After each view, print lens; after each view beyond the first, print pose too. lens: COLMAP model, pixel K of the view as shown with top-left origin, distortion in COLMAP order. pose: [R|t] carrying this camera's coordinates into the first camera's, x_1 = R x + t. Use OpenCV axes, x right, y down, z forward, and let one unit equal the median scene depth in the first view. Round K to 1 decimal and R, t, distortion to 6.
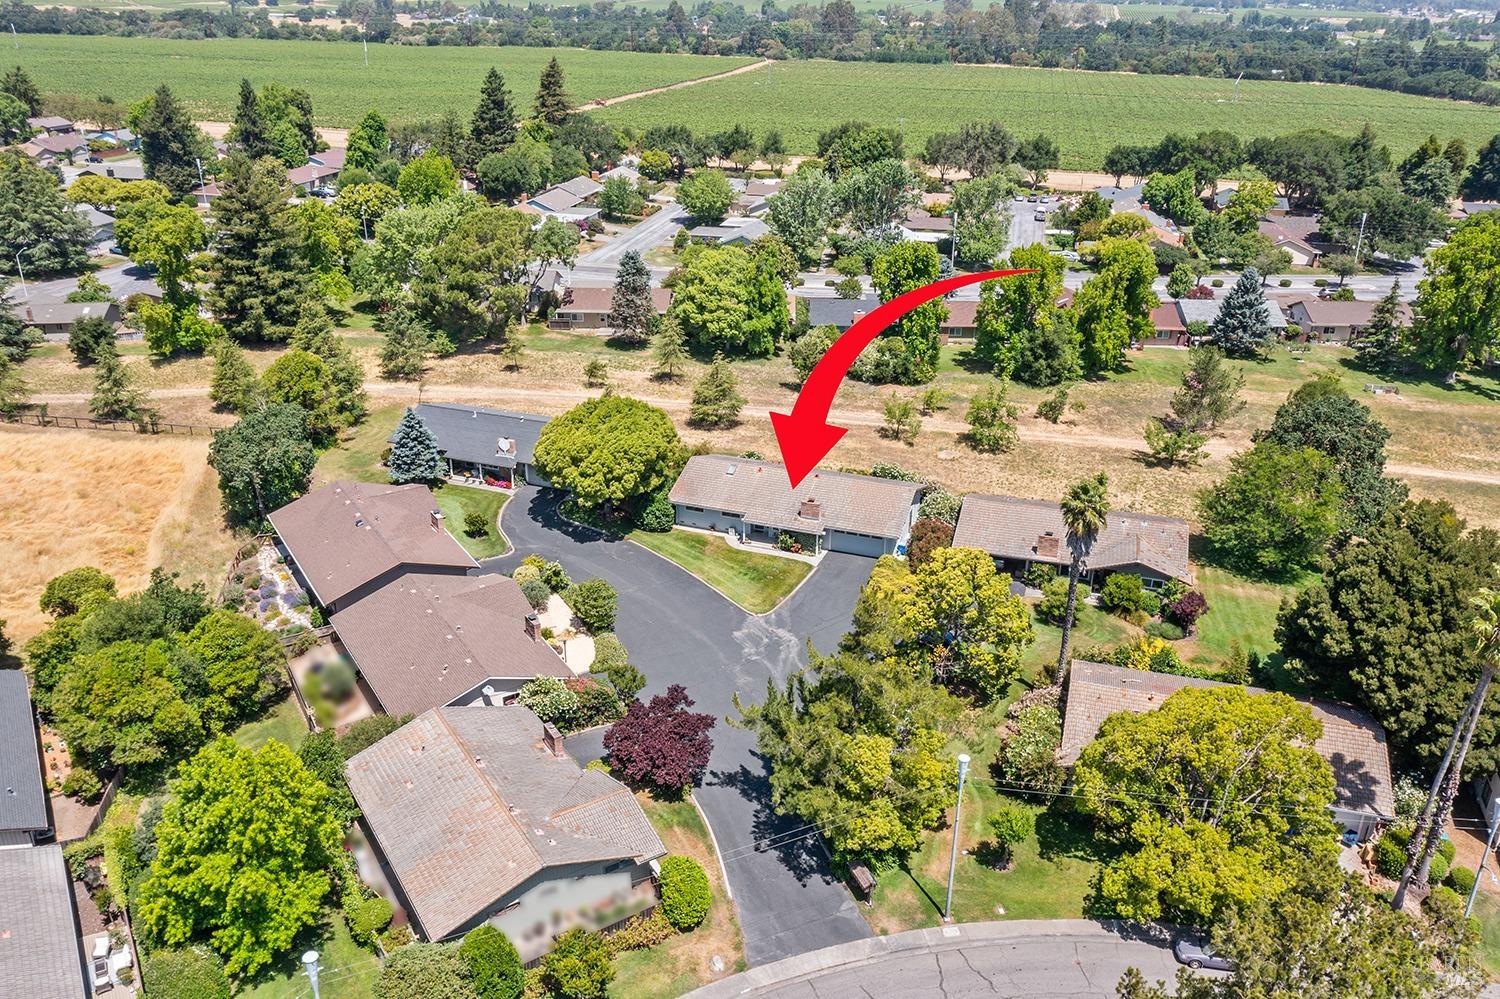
lens RADIAL K [[1186.5, 0, 751.6], [0, 1186.5, 476.3], [0, 0, 1]] dist [-0.005659, -0.004301]
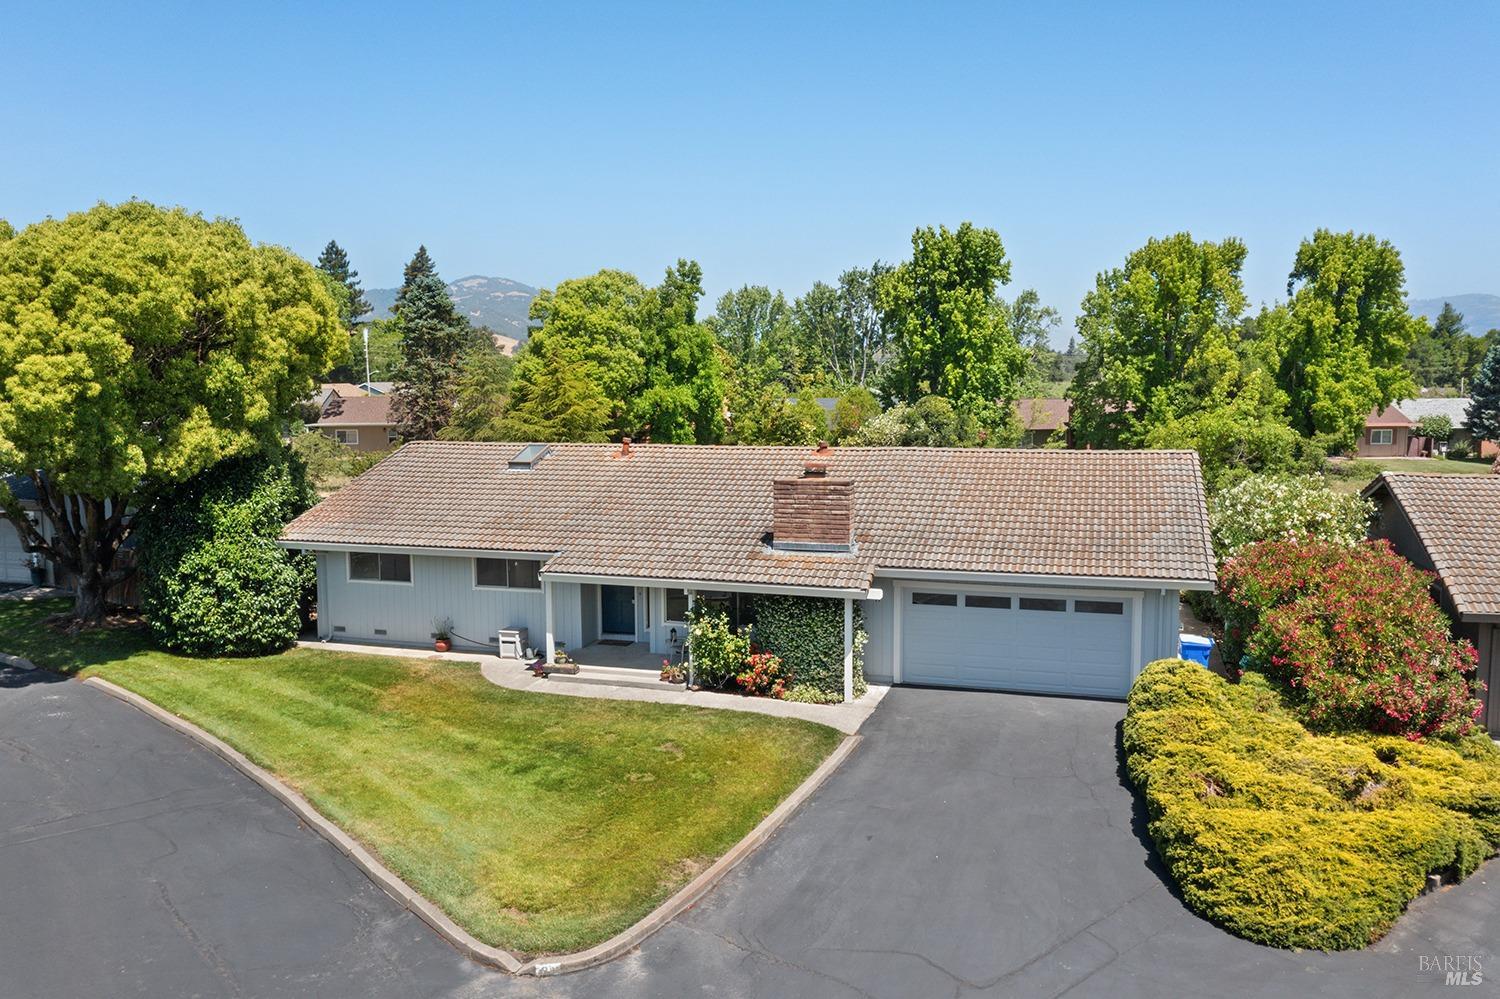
lens RADIAL K [[1186.5, 0, 751.6], [0, 1186.5, 476.3], [0, 0, 1]] dist [-0.005659, -0.004301]
pose [[0.998577, -0.018403, 0.050046, 0.017250], [0.032668, 0.952934, -0.301412, 0.066356], [-0.042144, 0.302618, 0.952180, 0.532835]]
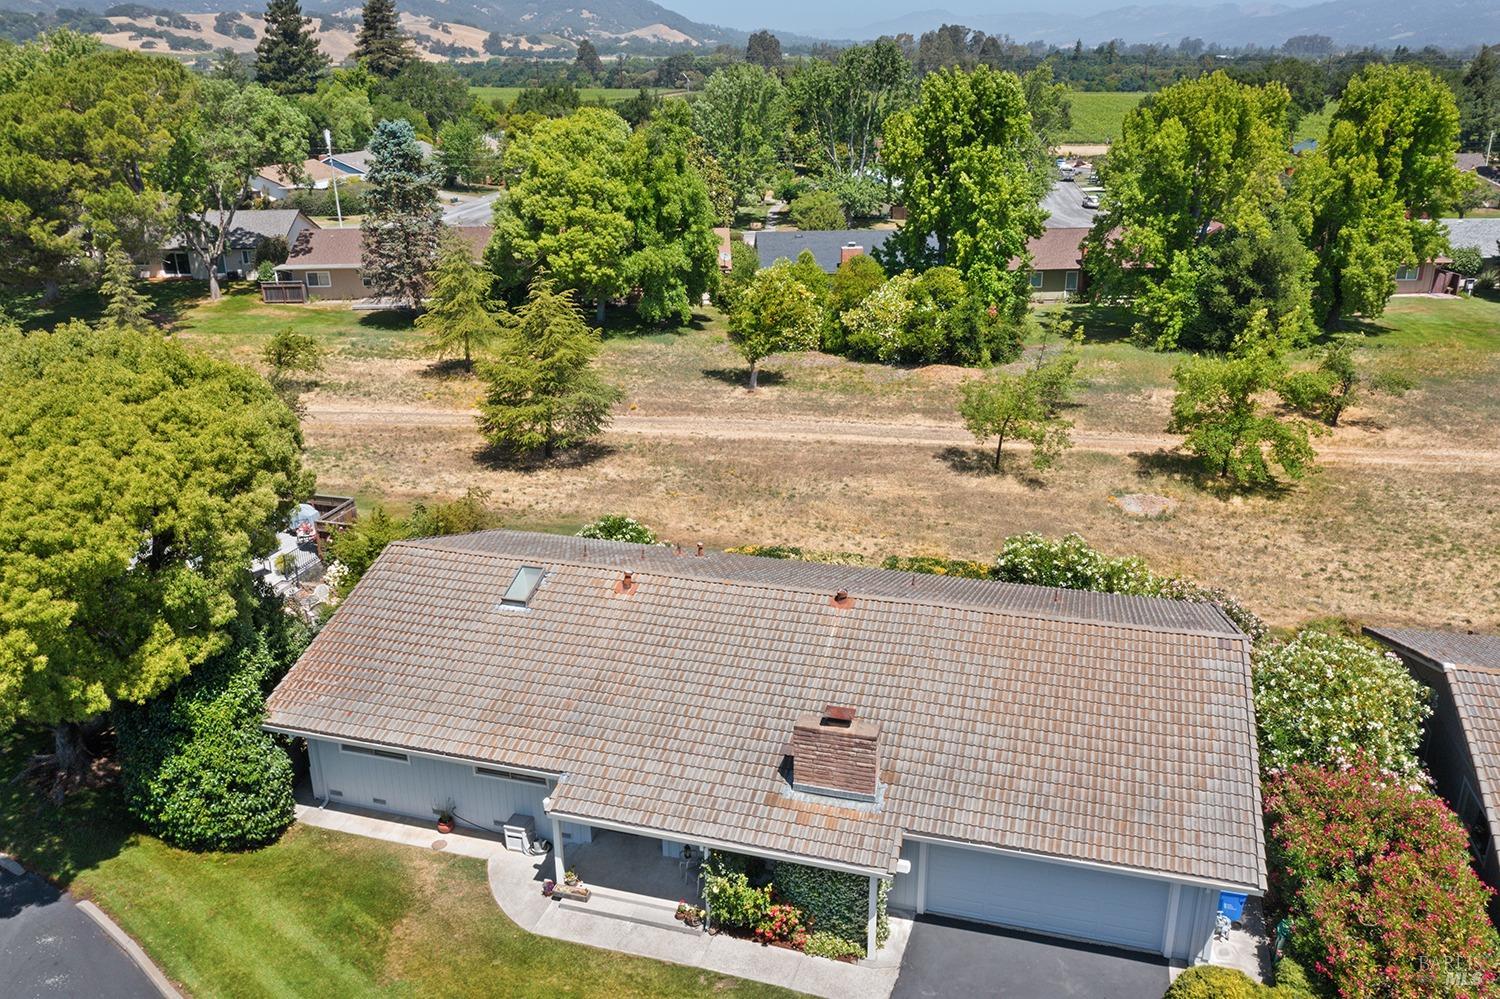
lens RADIAL K [[1186.5, 0, 751.6], [0, 1186.5, 476.3], [0, 0, 1]] dist [-0.005659, -0.004301]
pose [[0.997854, -0.039037, 0.052571, 0.016334], [0.042056, 0.997453, -0.057607, -0.009203], [-0.050188, 0.059694, 0.996954, 0.536450]]
